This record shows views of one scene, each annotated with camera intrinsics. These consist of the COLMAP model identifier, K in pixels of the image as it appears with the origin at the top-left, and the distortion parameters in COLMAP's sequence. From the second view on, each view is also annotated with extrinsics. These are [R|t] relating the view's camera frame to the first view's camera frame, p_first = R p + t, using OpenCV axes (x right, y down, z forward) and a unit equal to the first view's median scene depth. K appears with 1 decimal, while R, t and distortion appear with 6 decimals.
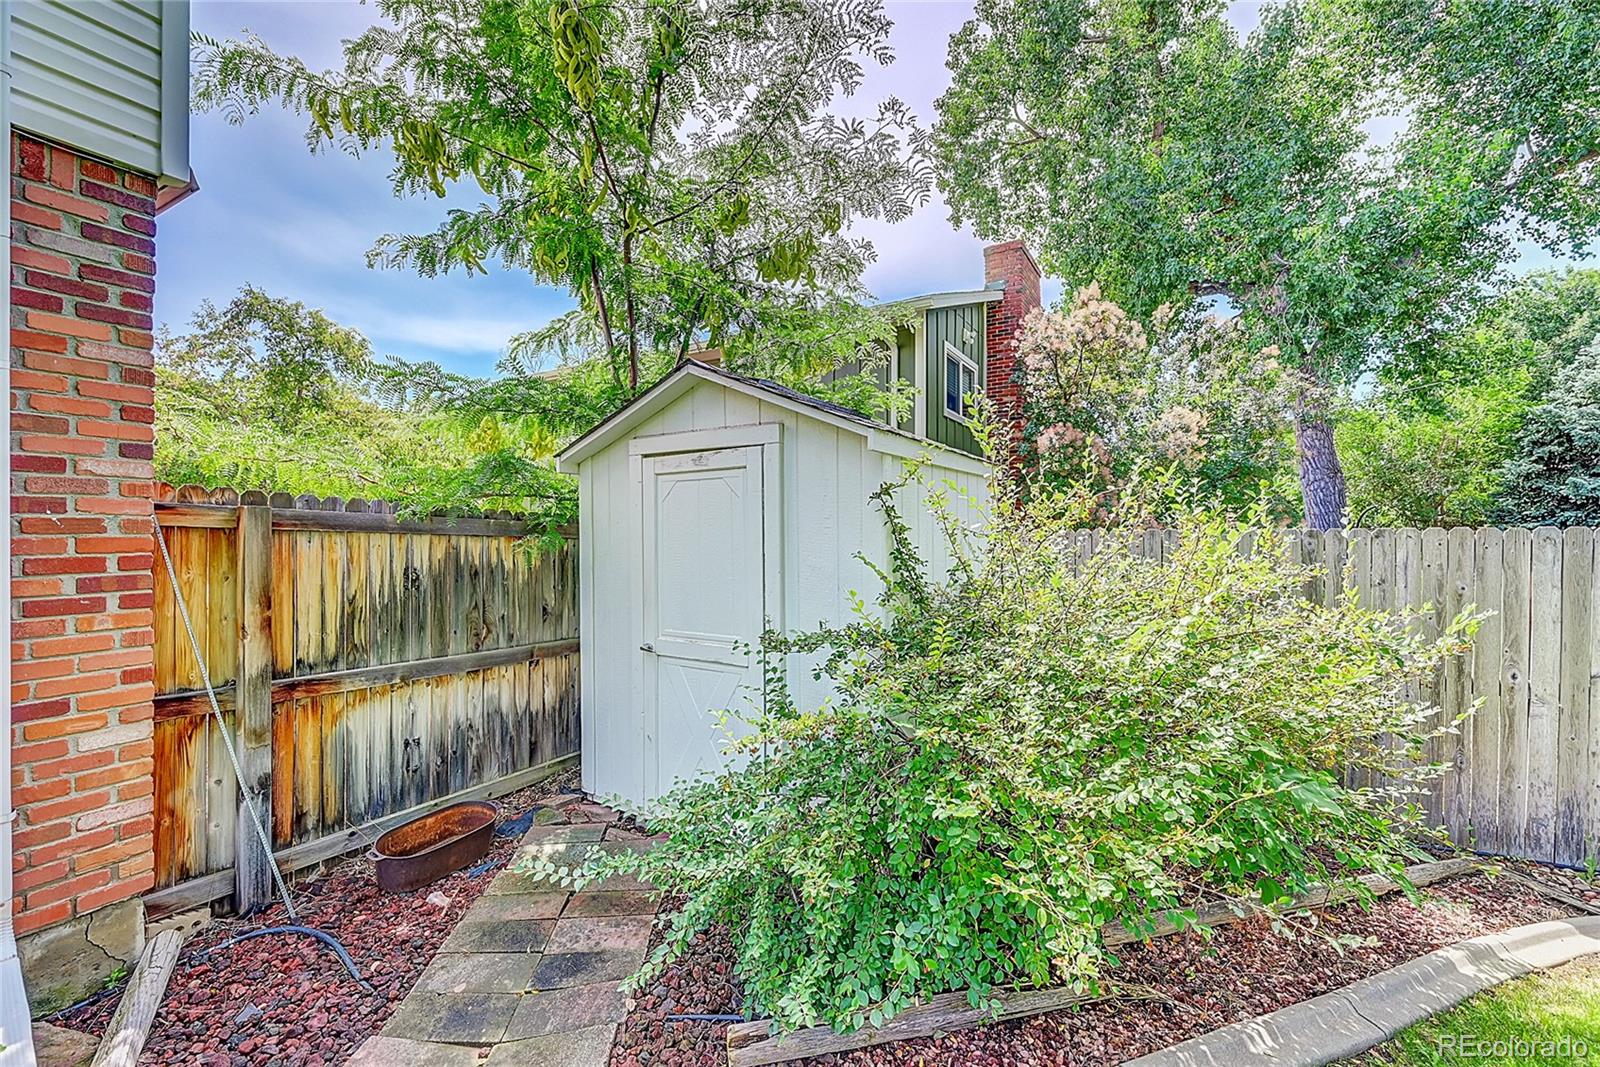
lens RADIAL K [[652.1, 0, 800.0], [0, 652.1, 533.5], [0, 0, 1]] dist [-0.003248, 0.000055]
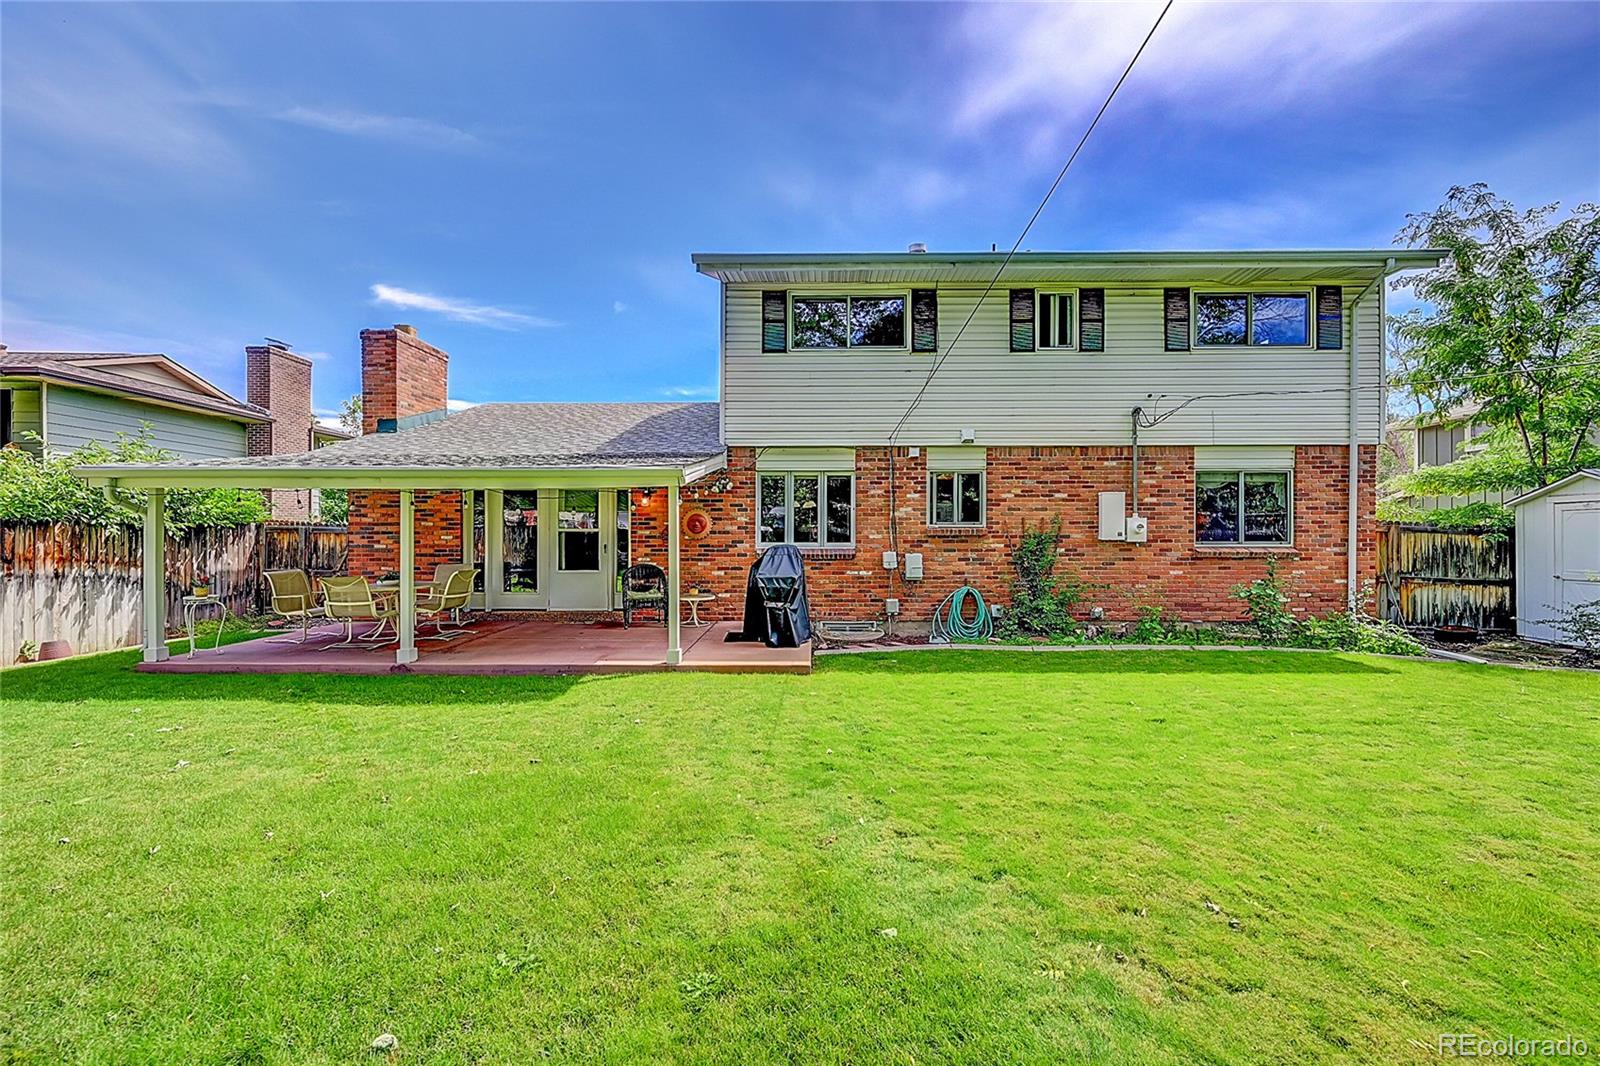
lens RADIAL K [[652.1, 0, 800.0], [0, 652.1, 533.0], [0, 0, 1]] dist [-0.003248, 0.000055]
pose [[0.482870, -0.000150, -0.875692, 0.594504], [-0.005462, 0.999980, -0.003183, 0.024514], [0.875675, 0.006320, 0.482860, -2.989369]]
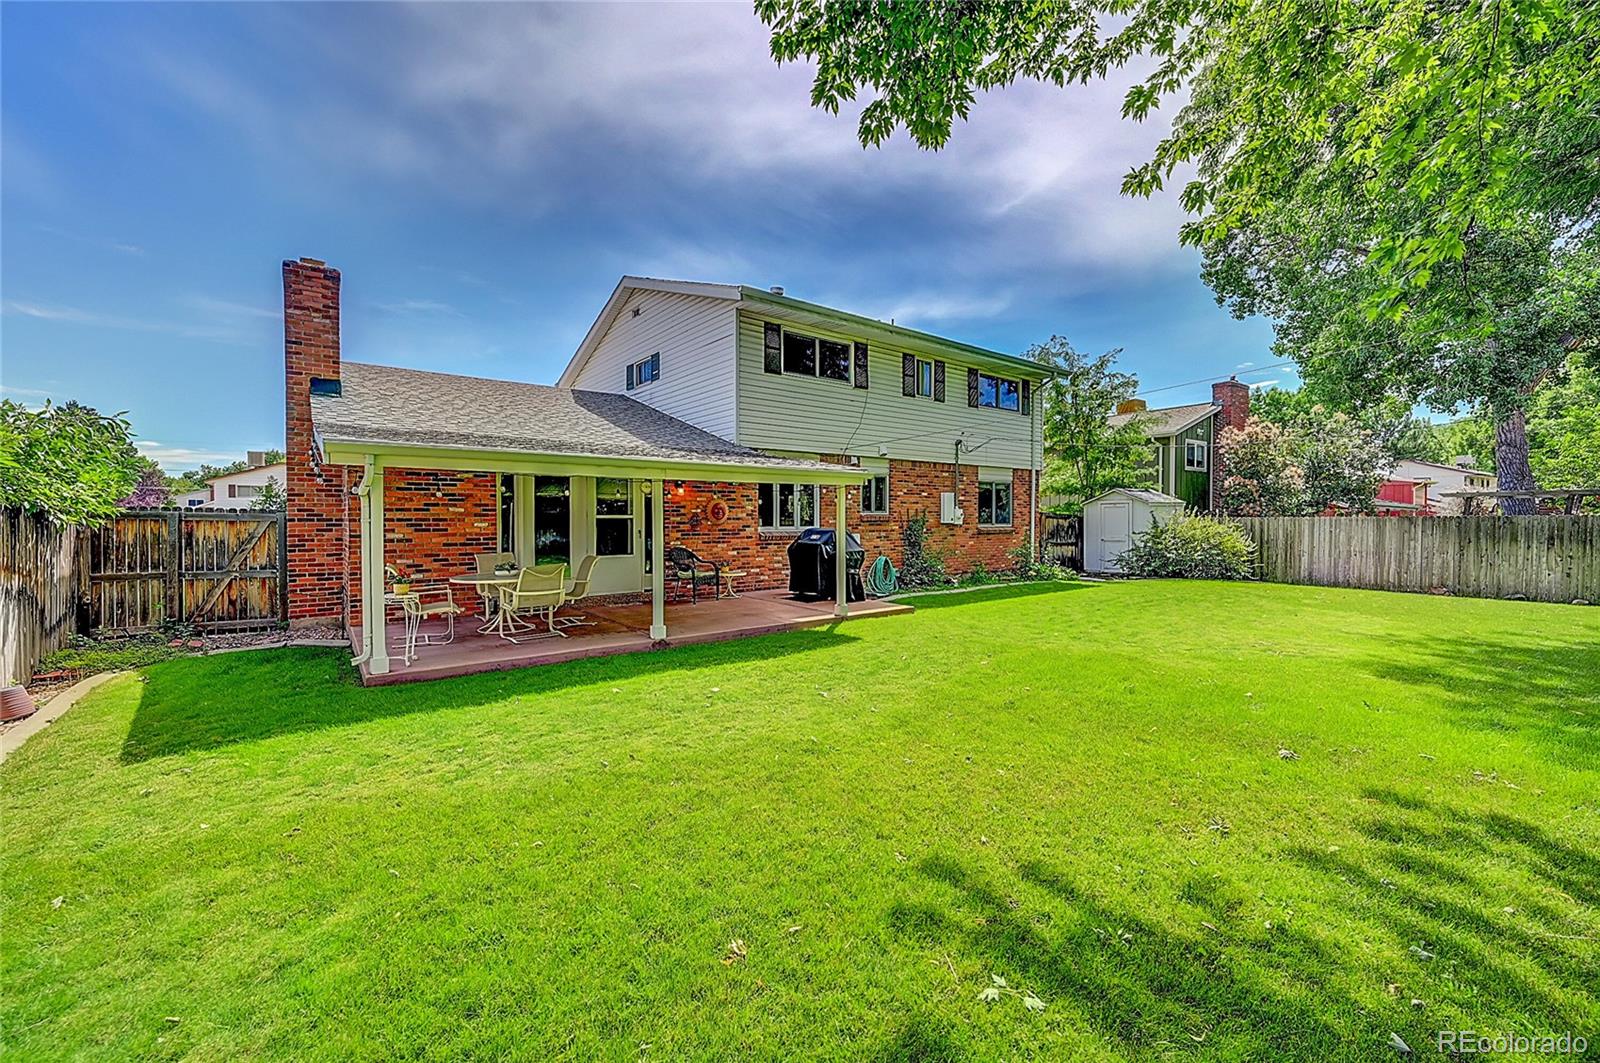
lens RADIAL K [[637.4, 0, 800.0], [0, 637.4, 531.5], [0, 0, 1]] dist [0.000378, 0.000038]
pose [[0.922888, 0.005325, -0.385033, -0.526905], [0.000119, 0.999900, 0.014114, 0.035009], [0.385069, -0.013072, 0.922795, -4.935183]]
